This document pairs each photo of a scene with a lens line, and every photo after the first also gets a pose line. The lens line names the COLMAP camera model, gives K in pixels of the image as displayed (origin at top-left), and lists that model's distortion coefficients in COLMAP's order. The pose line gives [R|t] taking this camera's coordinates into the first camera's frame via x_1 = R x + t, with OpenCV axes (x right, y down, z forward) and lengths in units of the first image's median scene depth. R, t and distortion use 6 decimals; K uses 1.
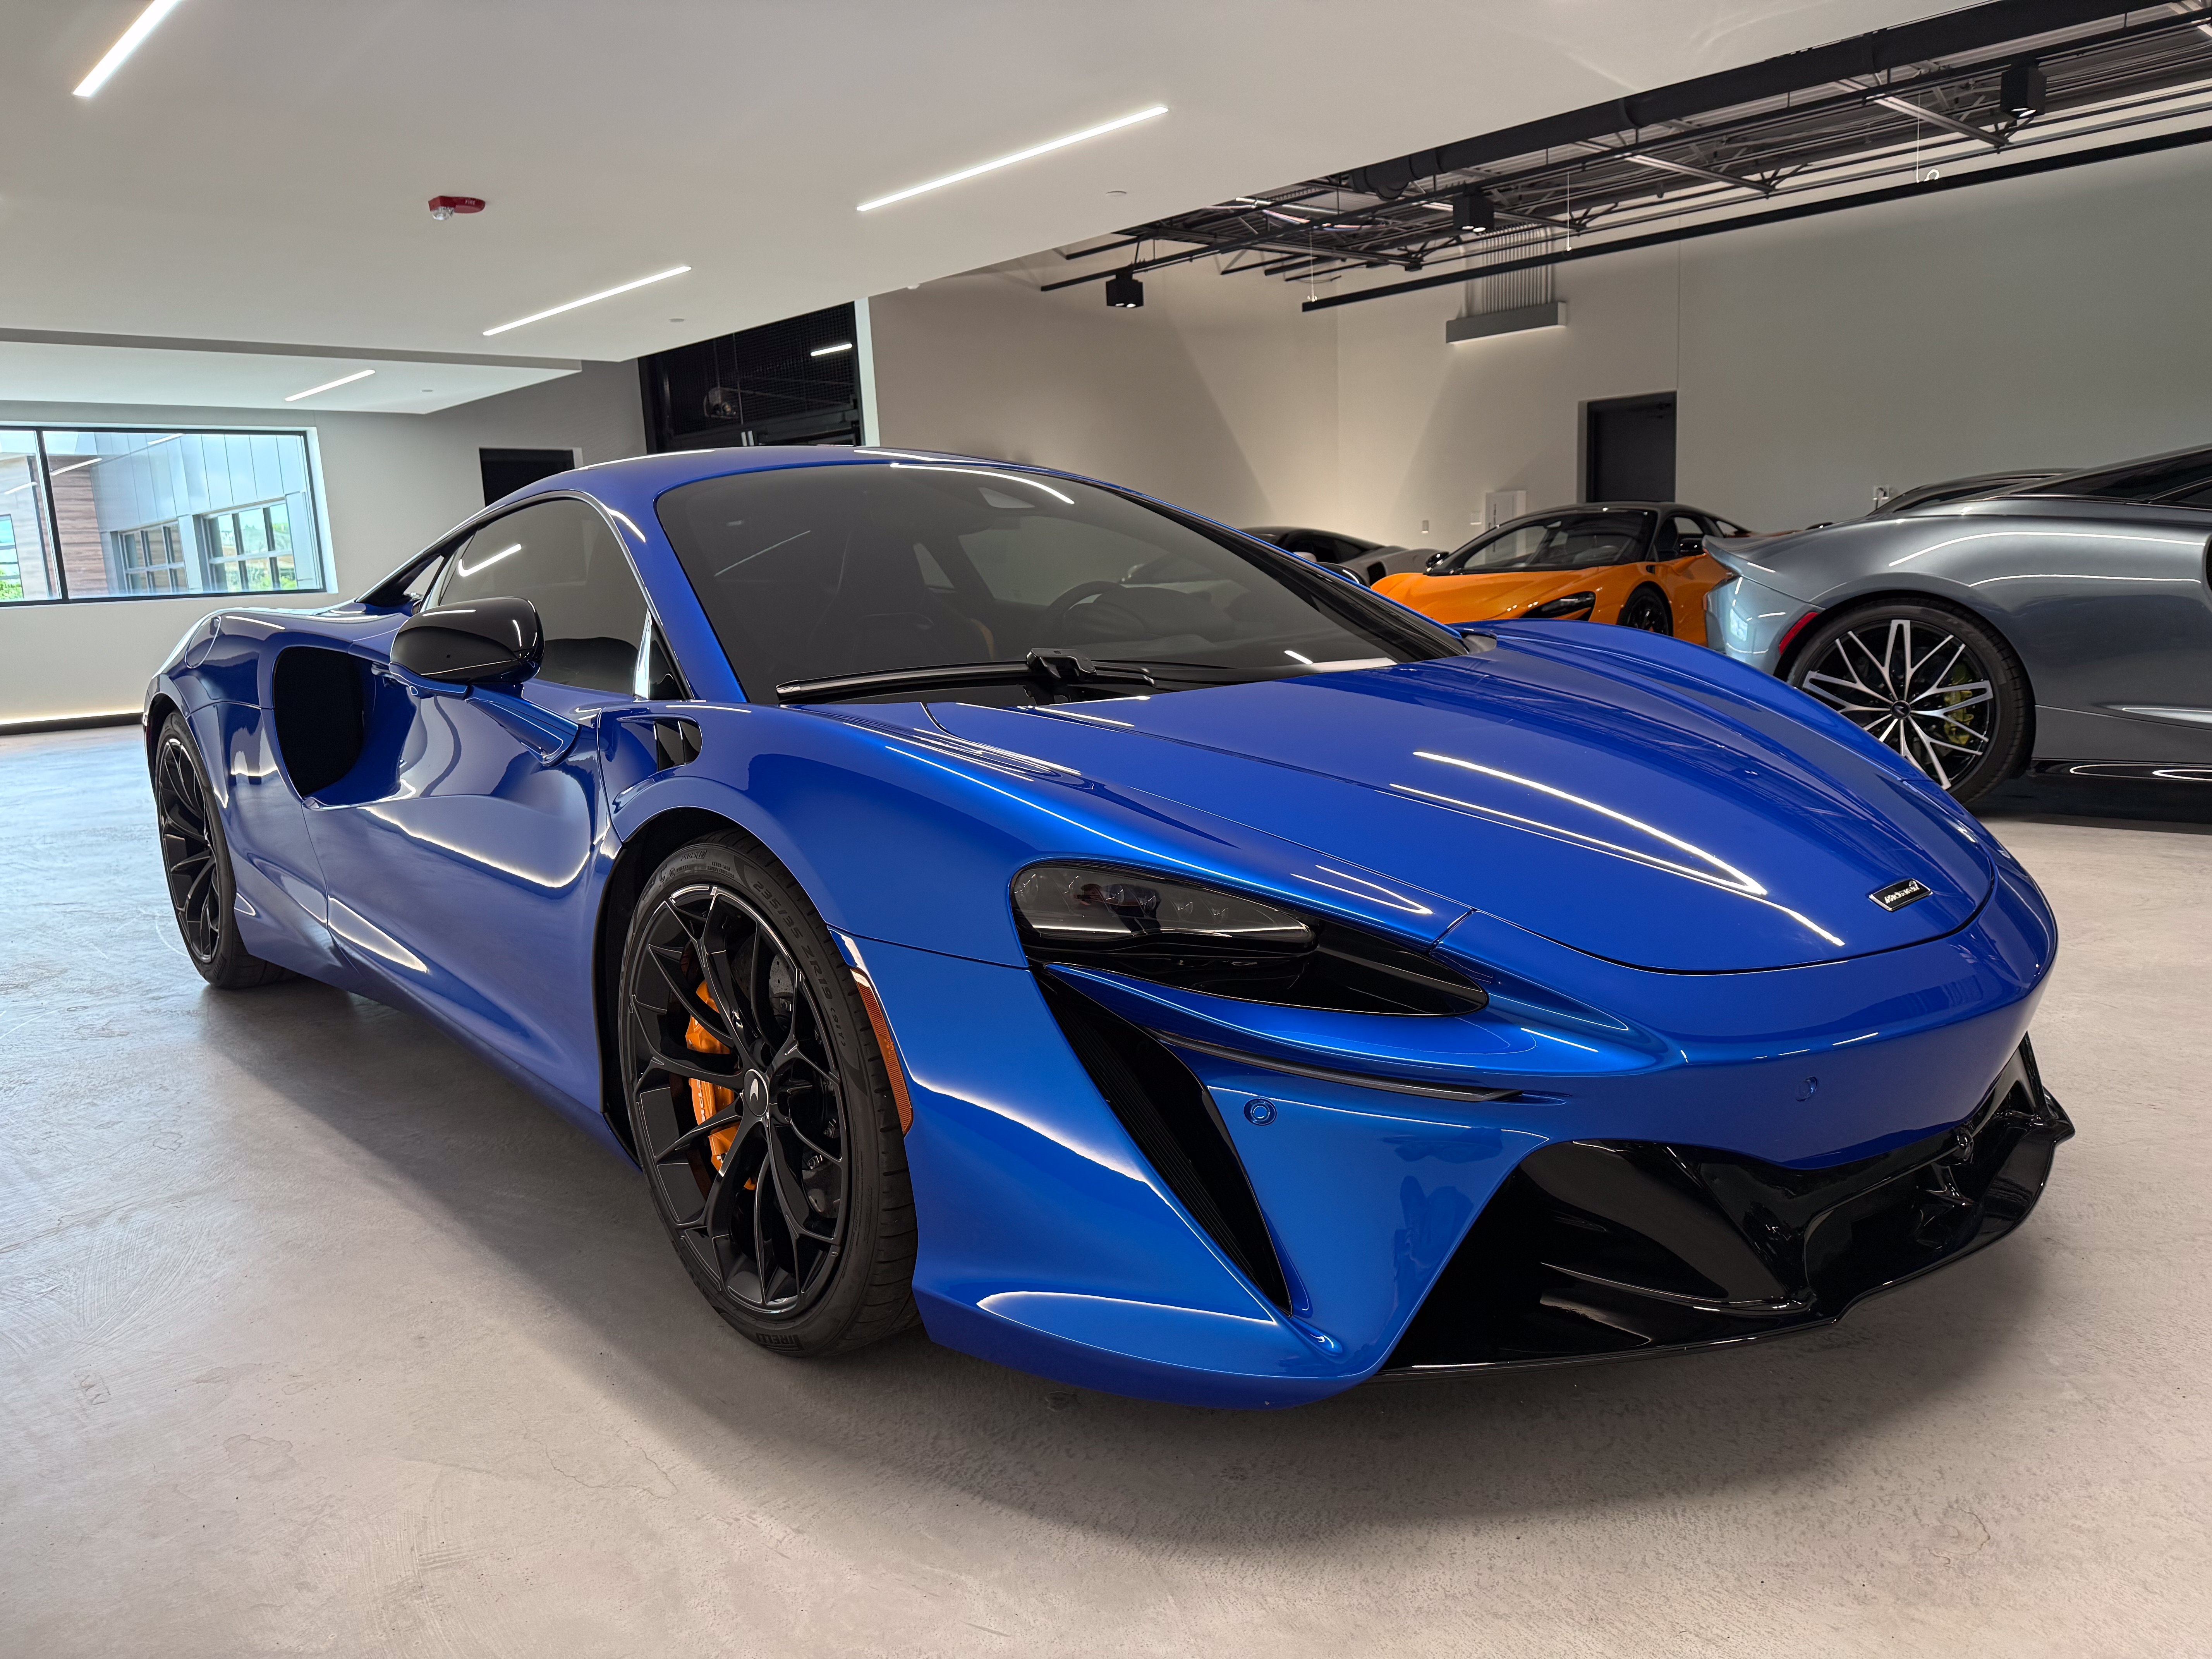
lens RADIAL K [[1584.0, 0, 1102.2], [0, 1584.0, 837.1], [0, 0, 1]] dist [0.002289, -0.012123]
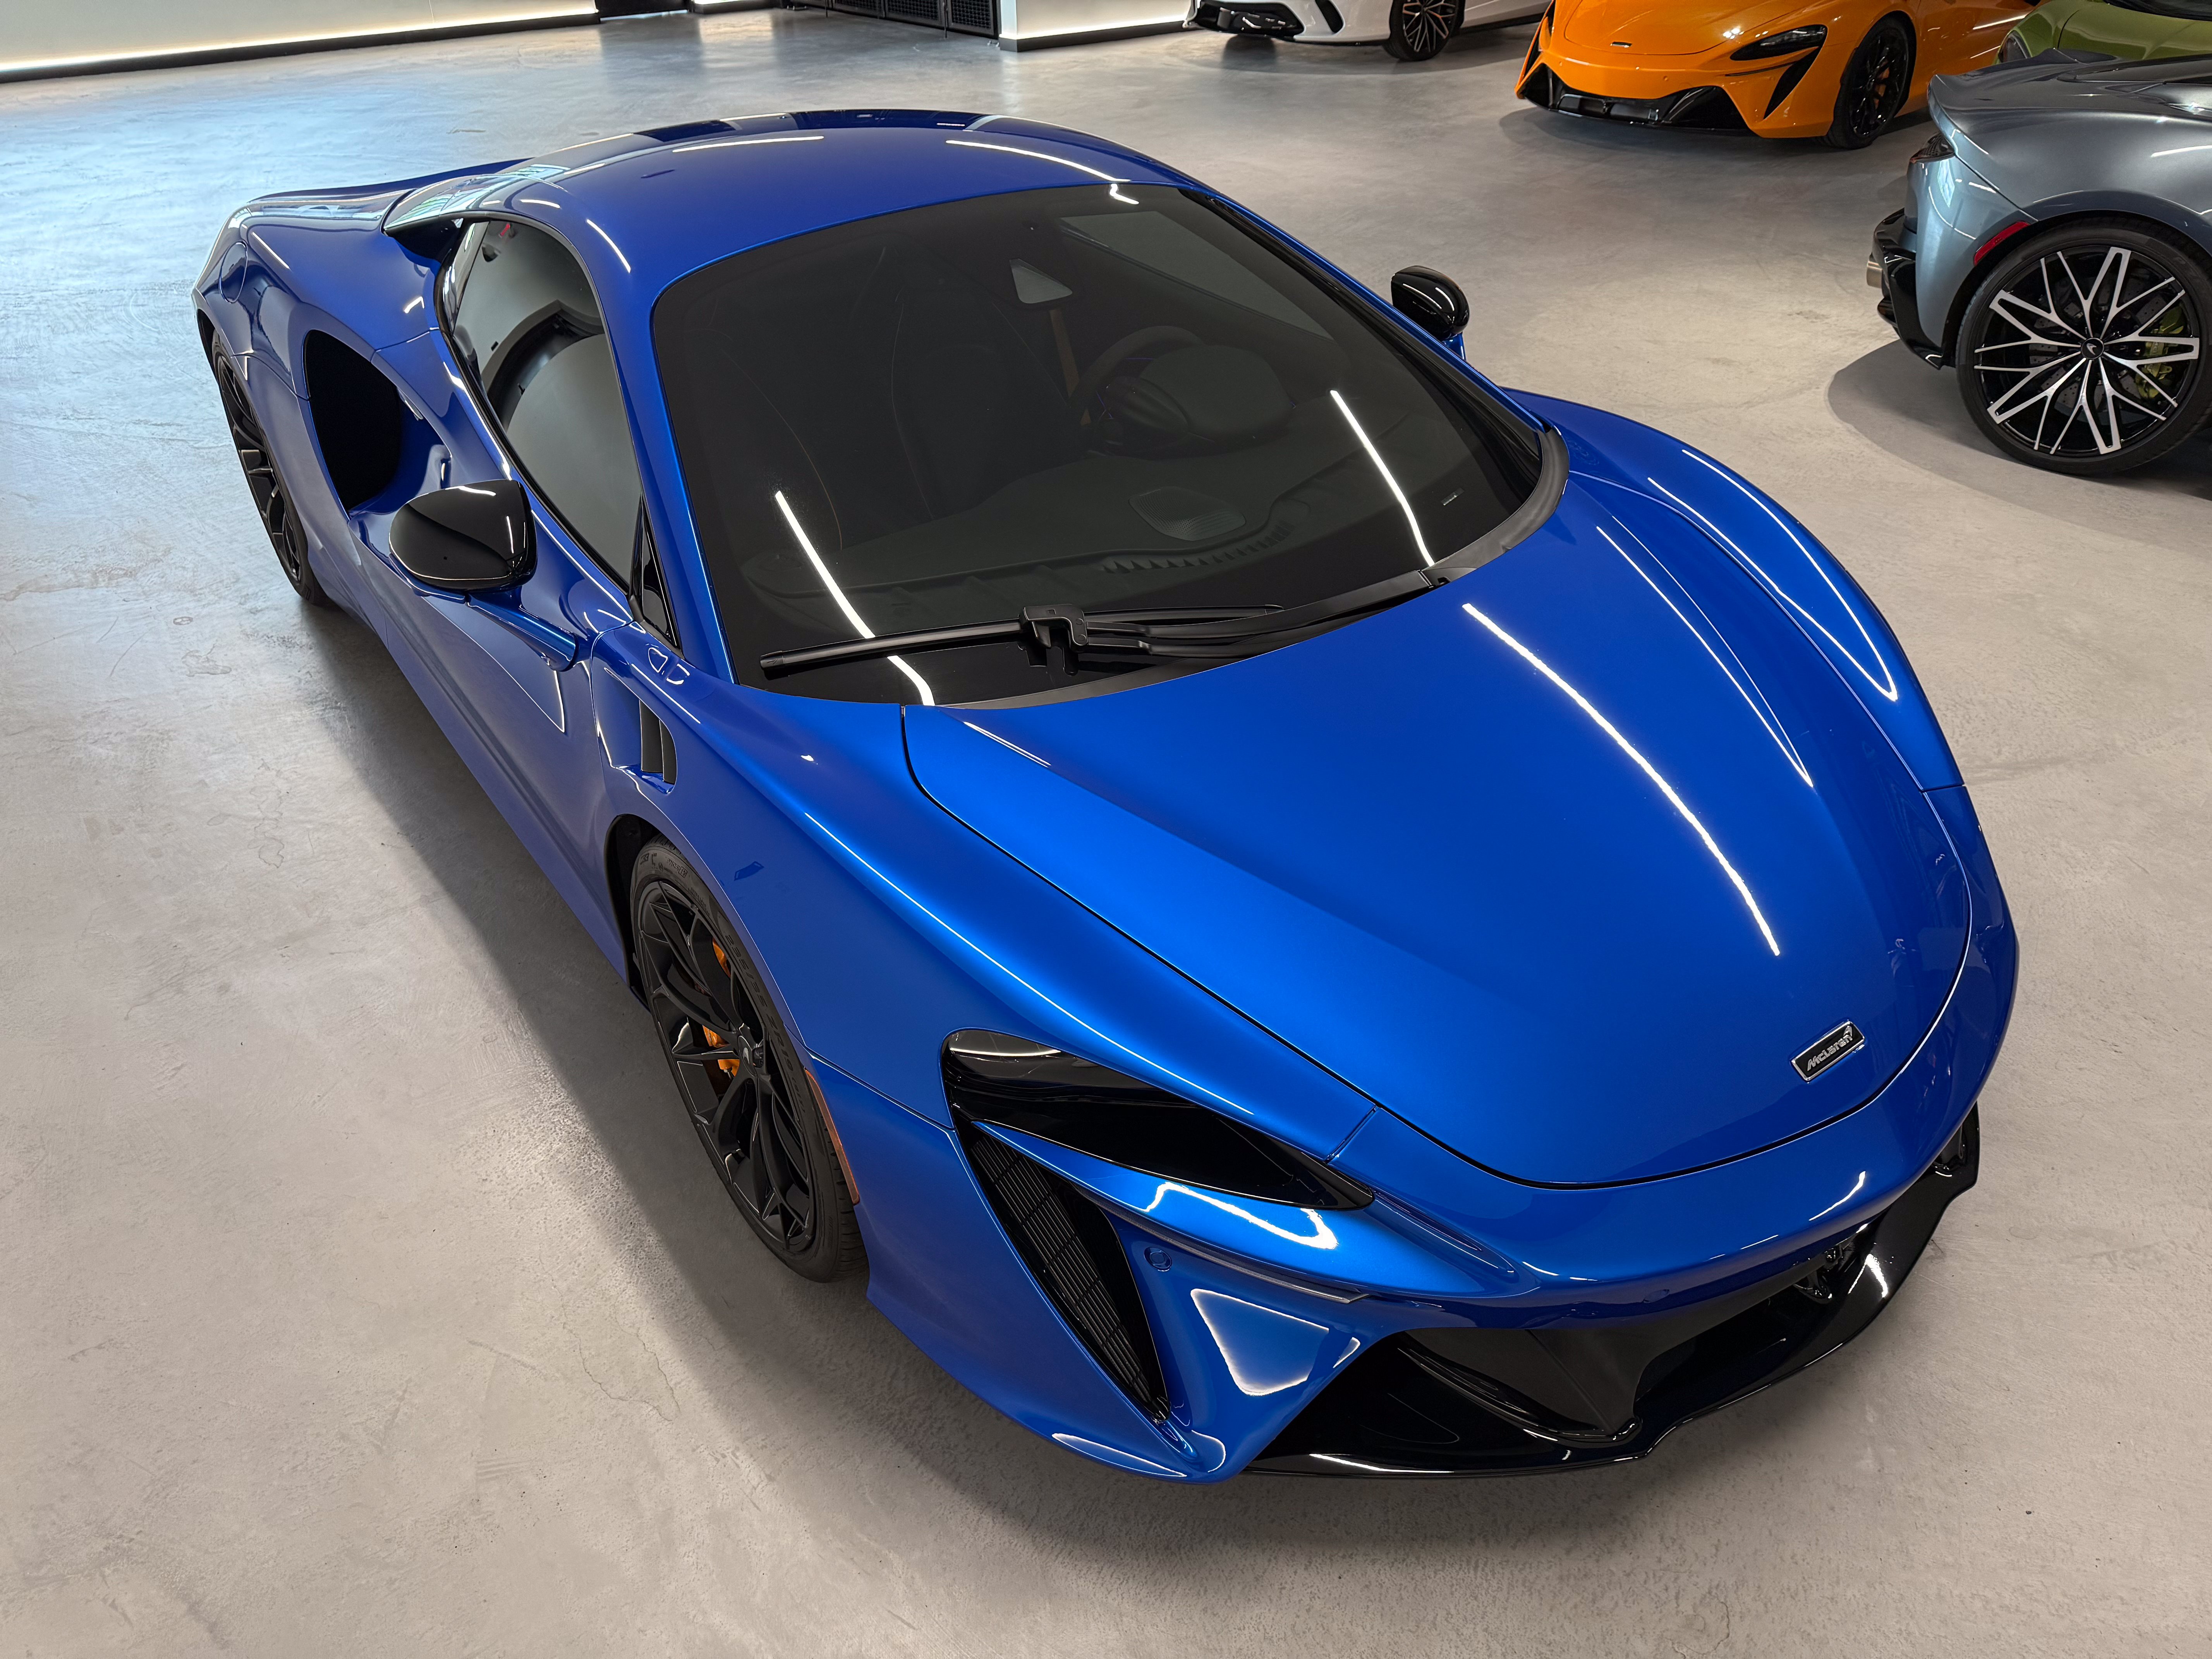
lens RADIAL K [[1581.5, 0, 1106.0], [0, 1581.5, 829.5], [0, 0, 1]] dist [0.002408, -0.009165]
pose [[0.994348, 0.082822, -0.066430, 0.107775], [-0.048307, 0.910093, 0.411579, -0.534448], [0.094546, -0.406044, 0.908950, 0.099626]]
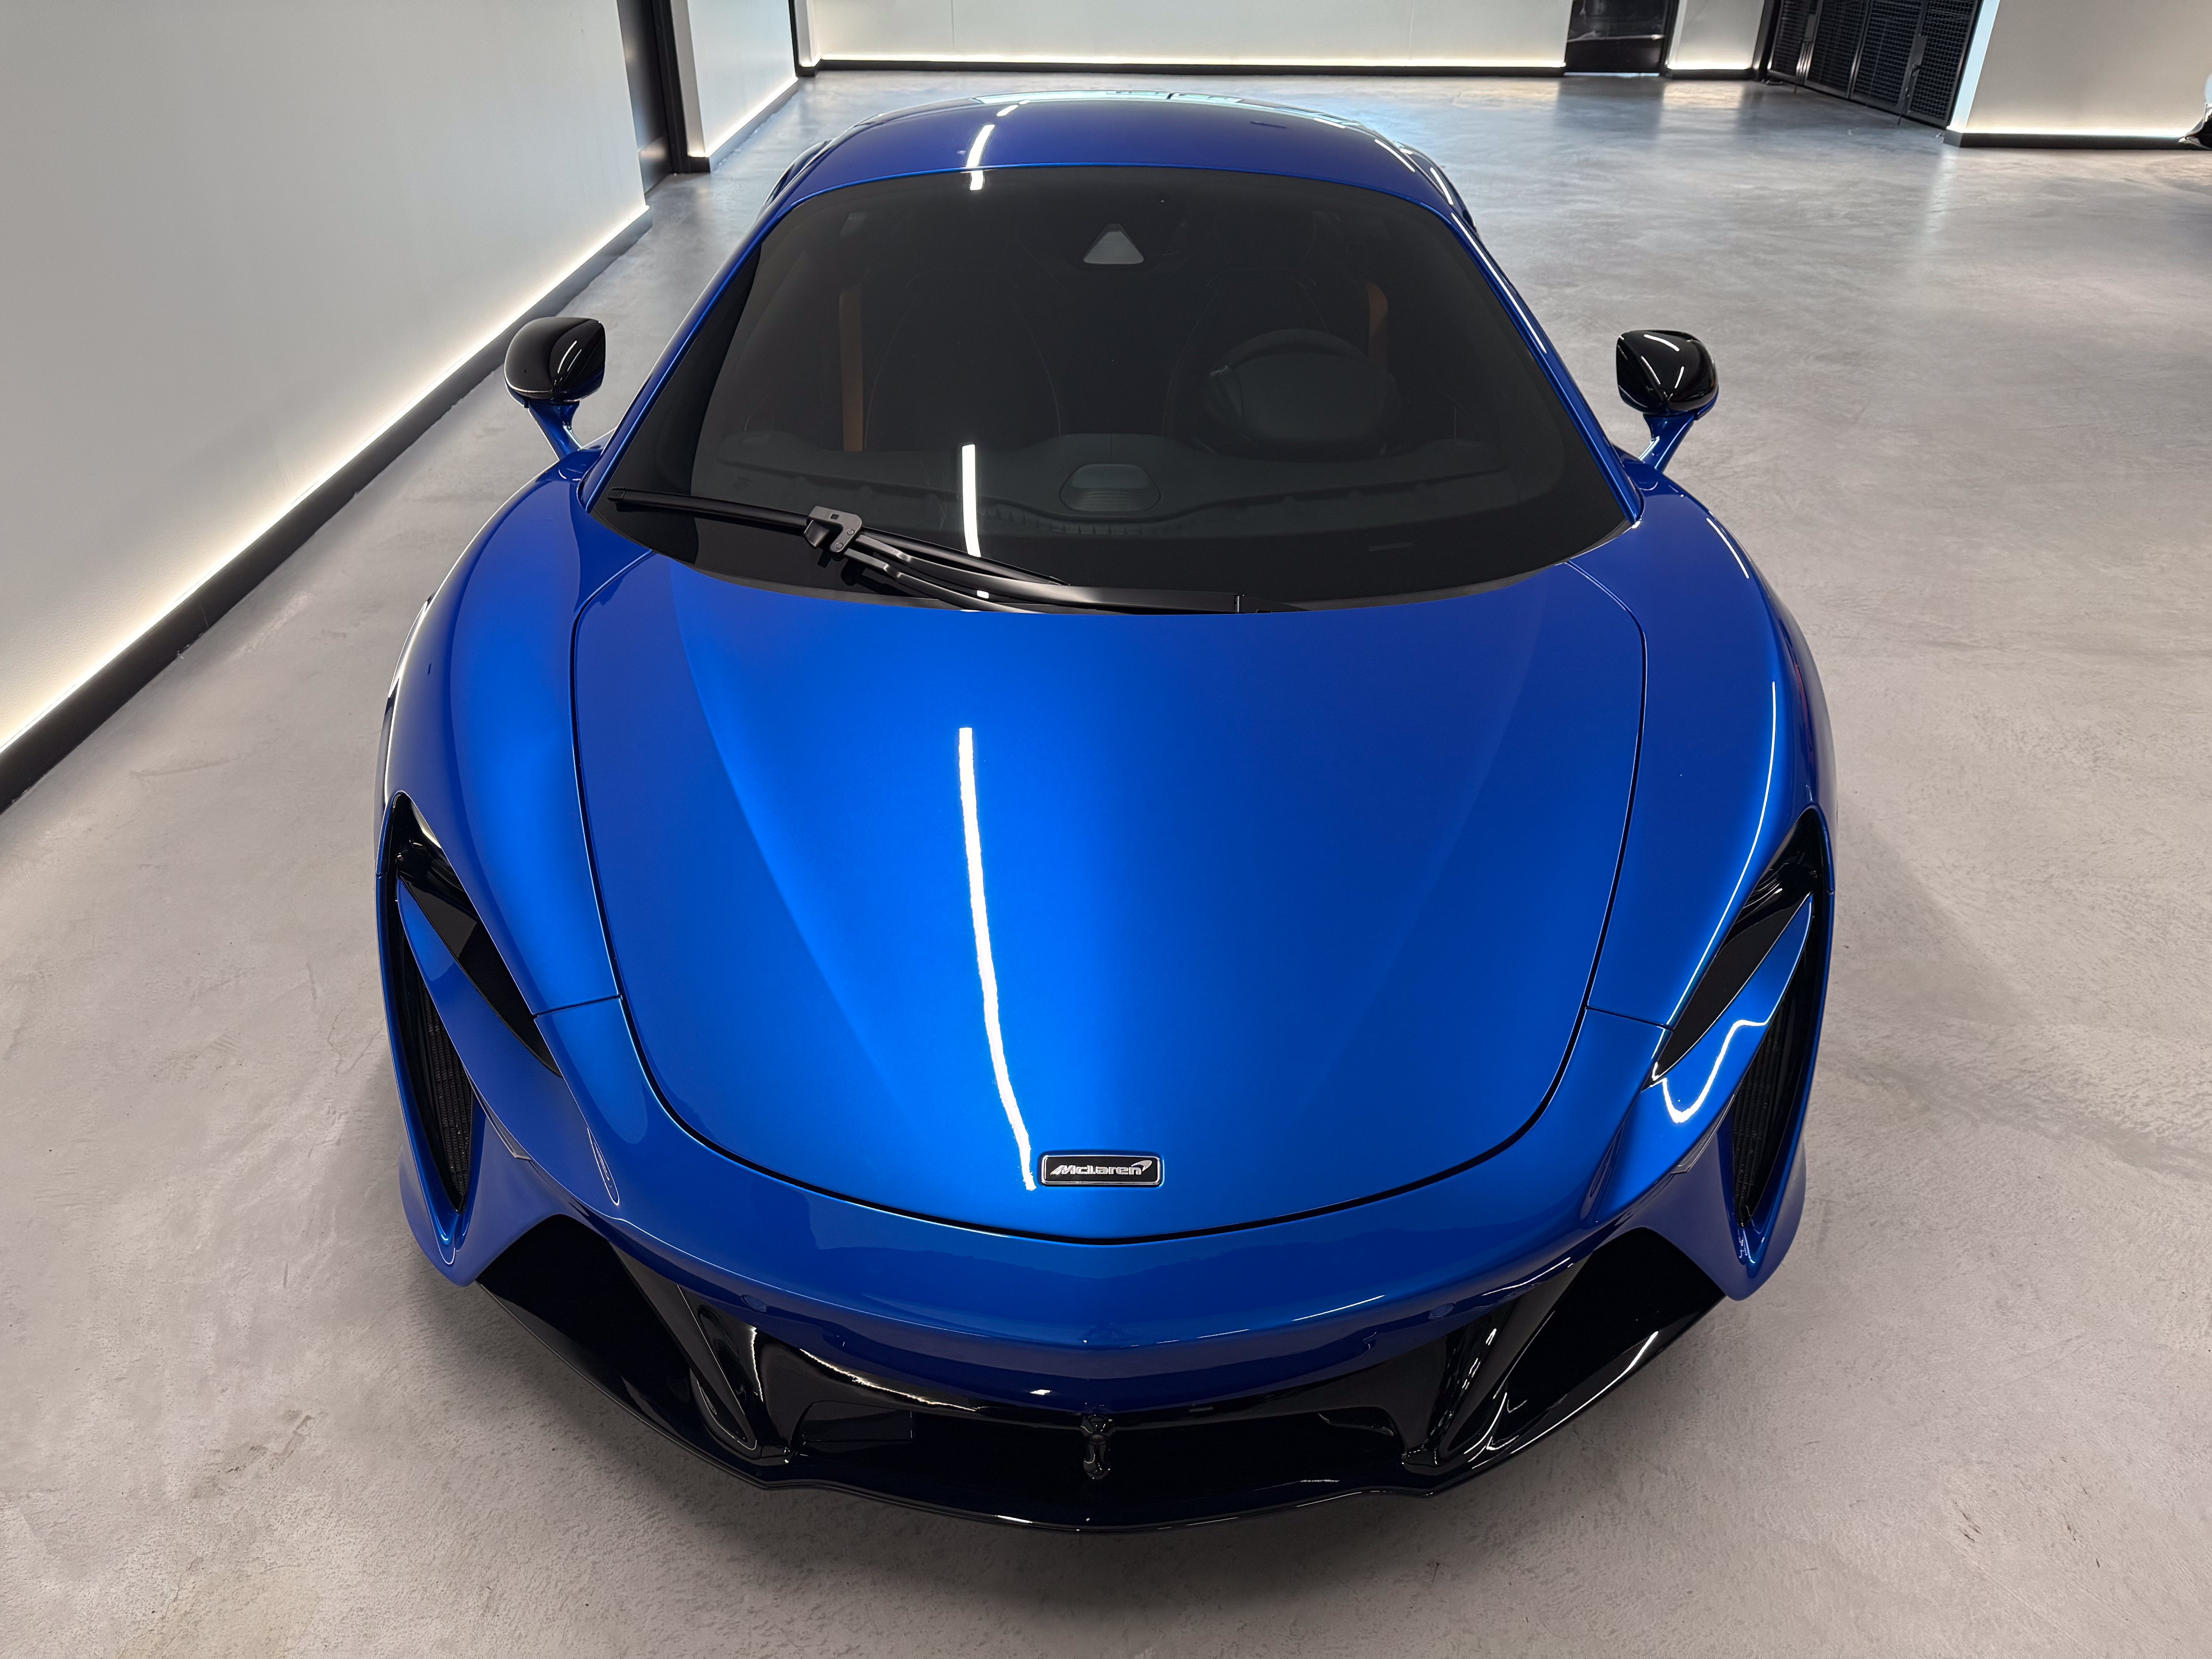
lens RADIAL K [[1581.1, 0, 1098.0], [0, 1581.1, 834.3], [0, 0, 1]] dist [0.010779, -0.021173]
pose [[0.734087, 0.399464, -0.549130, 0.982211], [-0.156994, 0.886598, 0.435083, -0.542684], [0.660658, -0.233179, 0.713554, 0.474268]]
